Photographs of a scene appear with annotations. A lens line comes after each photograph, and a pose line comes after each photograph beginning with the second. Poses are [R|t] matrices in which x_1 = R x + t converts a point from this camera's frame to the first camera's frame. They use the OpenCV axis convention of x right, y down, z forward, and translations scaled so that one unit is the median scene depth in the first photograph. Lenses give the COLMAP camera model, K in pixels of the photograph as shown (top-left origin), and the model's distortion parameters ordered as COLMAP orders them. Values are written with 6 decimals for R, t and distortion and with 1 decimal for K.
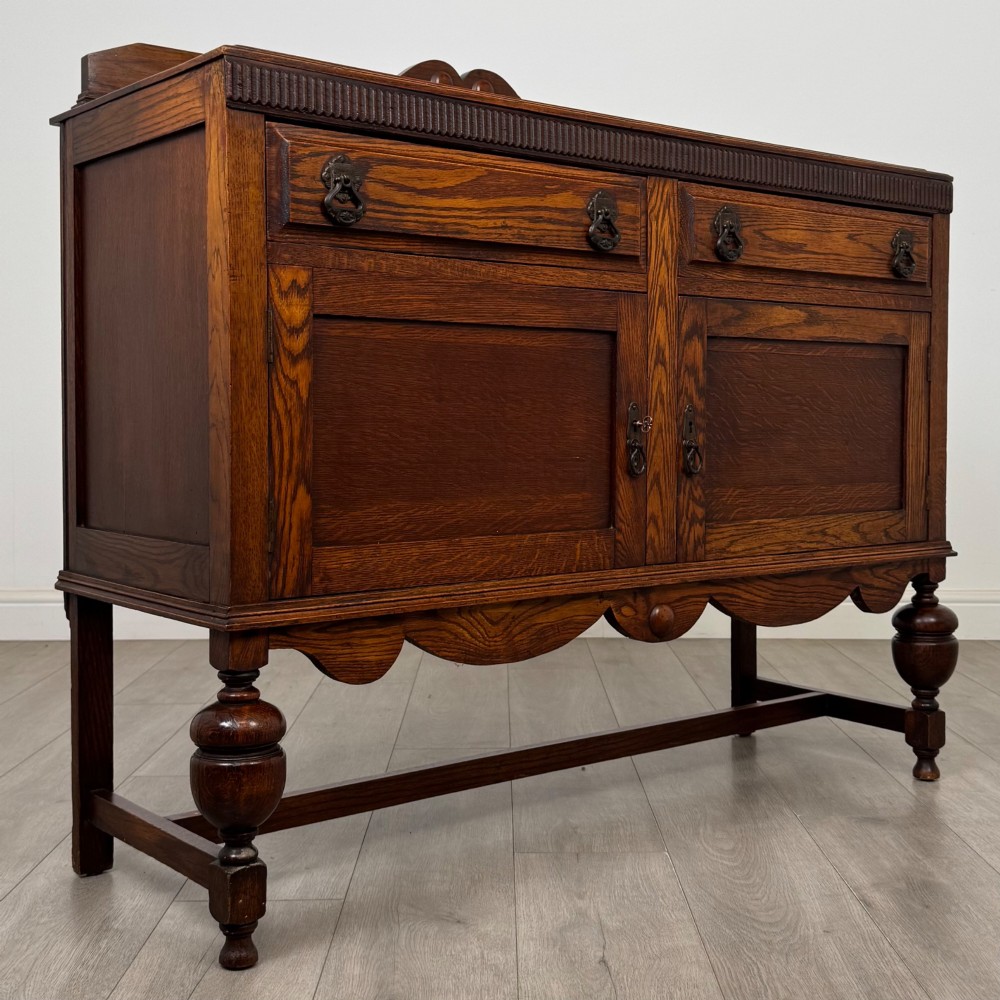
lens RADIAL K [[1378.7, 0, 502.6], [0, 1378.7, 461.2], [0, 0, 1]] dist [0.141951, 0.017265]
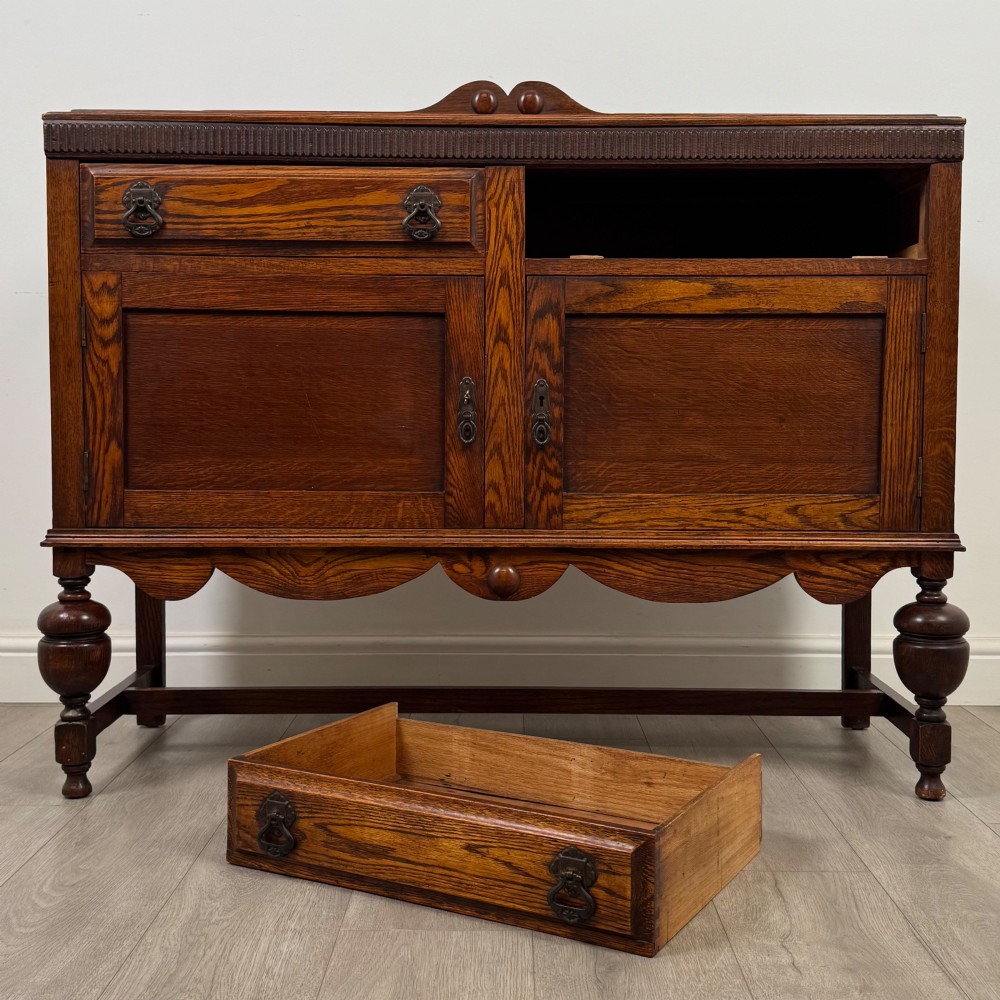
lens RADIAL K [[1180.6, 0, 513.5], [0, 1180.6, 467.7], [0, 0, 1]] dist [0.161619, -0.279507]
pose [[0.787108, 0.030337, -0.616069, 0.704919], [-0.024657, 0.999539, 0.017718, 0.011186], [0.616322, 0.001245, 0.787493, 0.289988]]
